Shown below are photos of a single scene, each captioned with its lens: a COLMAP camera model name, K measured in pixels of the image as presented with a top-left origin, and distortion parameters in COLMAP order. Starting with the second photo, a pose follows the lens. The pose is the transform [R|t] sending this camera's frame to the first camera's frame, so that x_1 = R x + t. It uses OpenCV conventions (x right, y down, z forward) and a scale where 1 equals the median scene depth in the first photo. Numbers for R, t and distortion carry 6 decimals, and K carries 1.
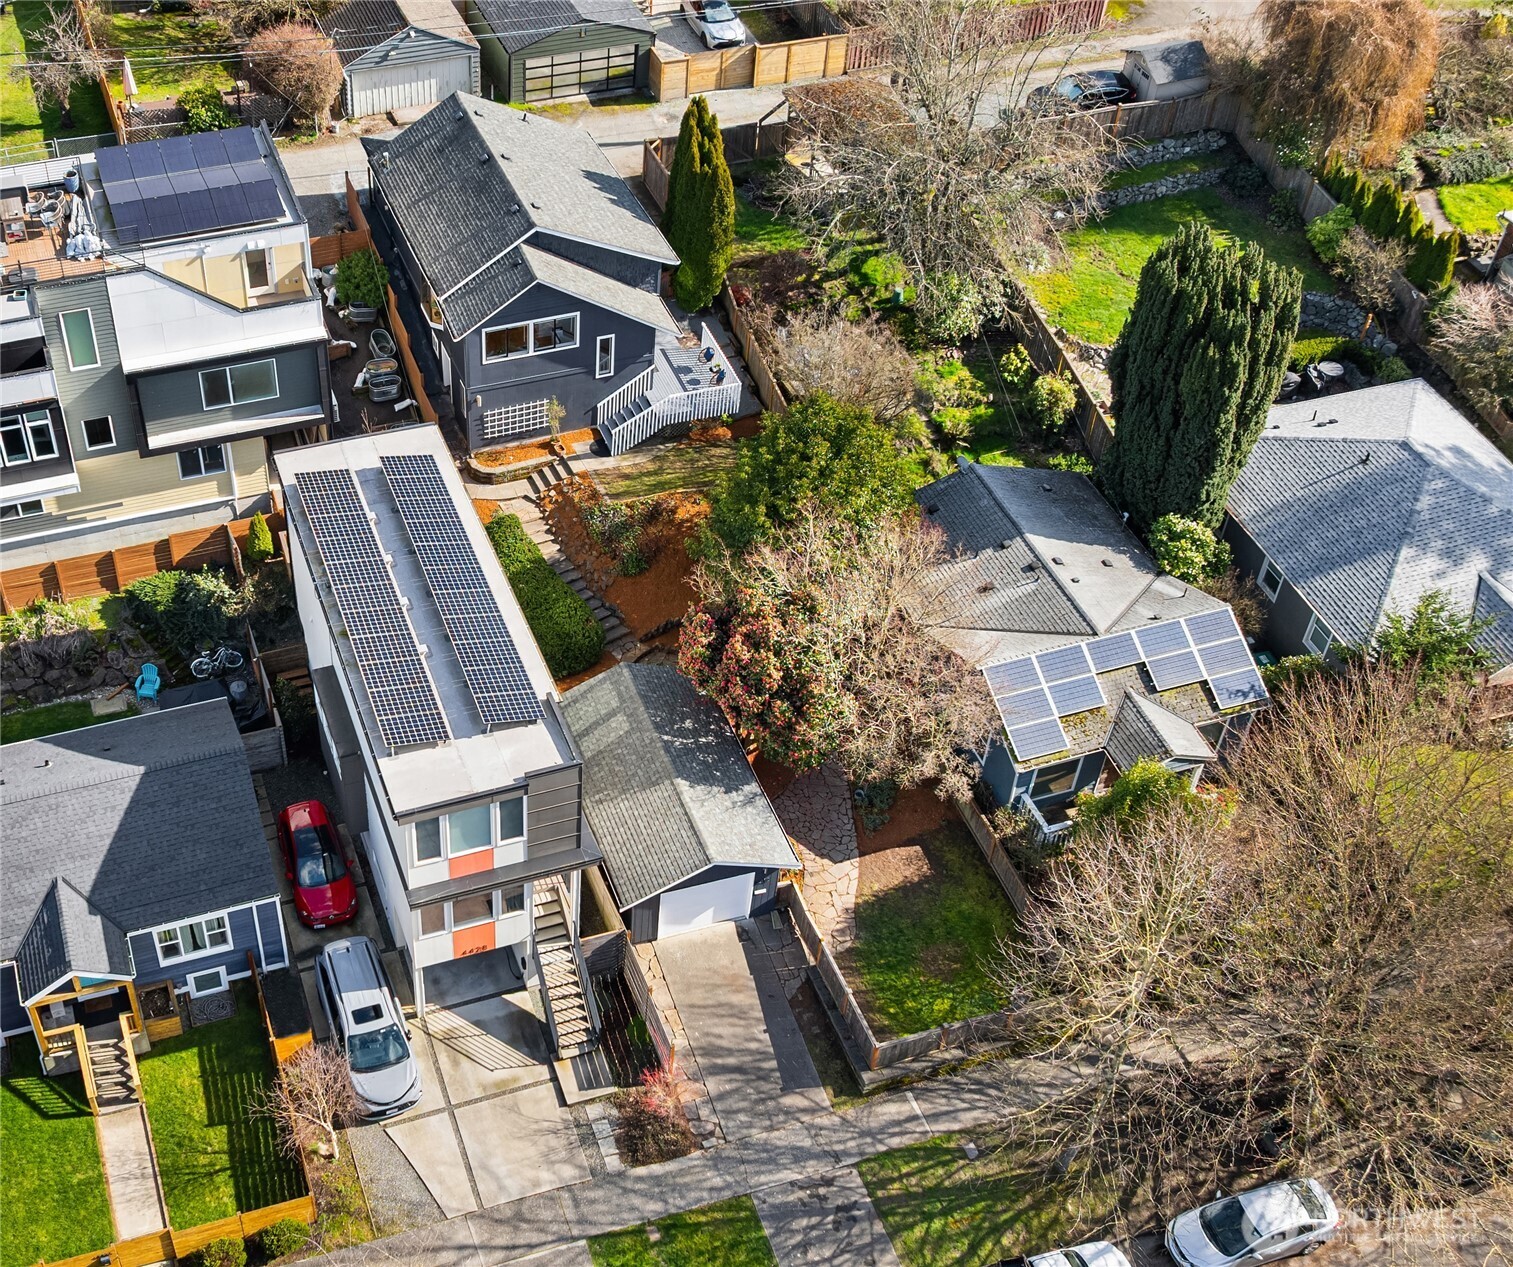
lens RADIAL K [[1856.9, 0, 756.6], [0, 1856.9, 633.2], [0, 0, 1]] dist [0.017391, 0.000000]
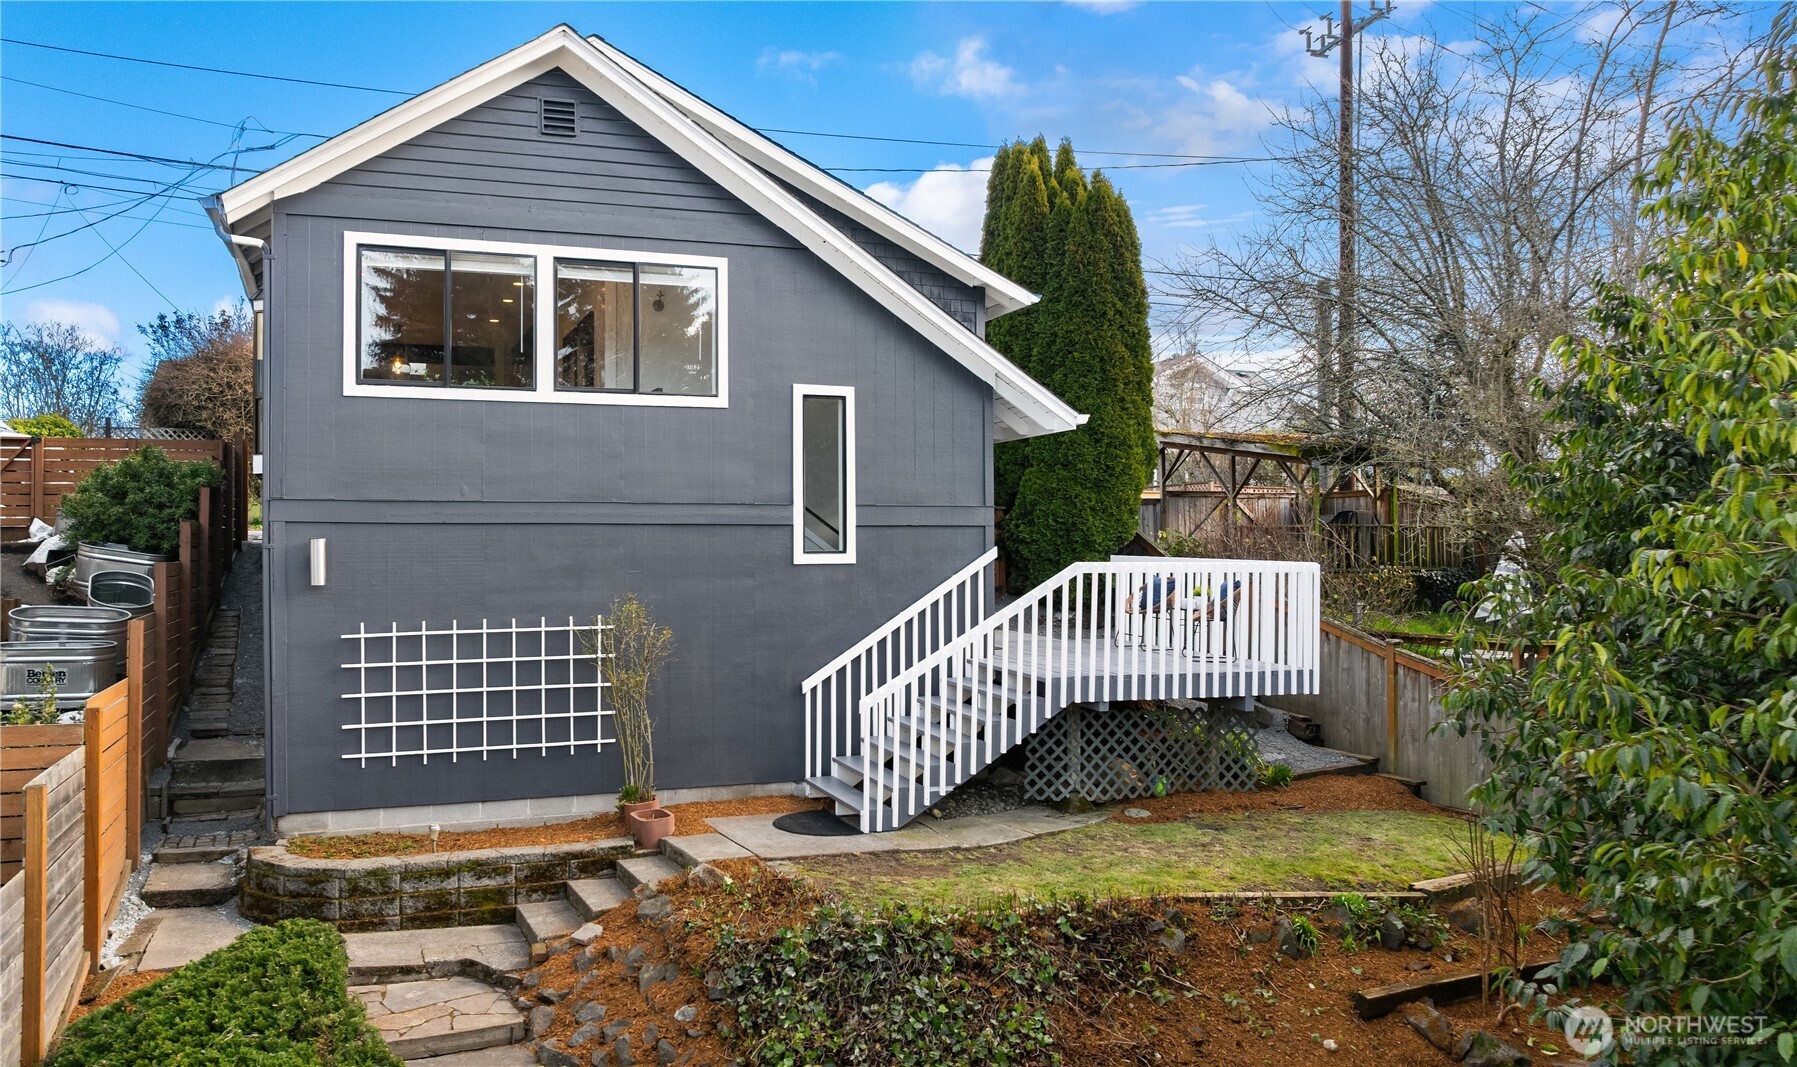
lens RADIAL K [[1365.7, 0, 899.6], [0, 1365.7, 536.3], [0, 0, 1]] dist [-0.005936, -0.003385]
pose [[0.996172, -0.087021, -0.008289, -0.070079], [0.055321, 0.701016, -0.710996, 0.006383], [0.067682, 0.707816, 0.703147, 0.872601]]
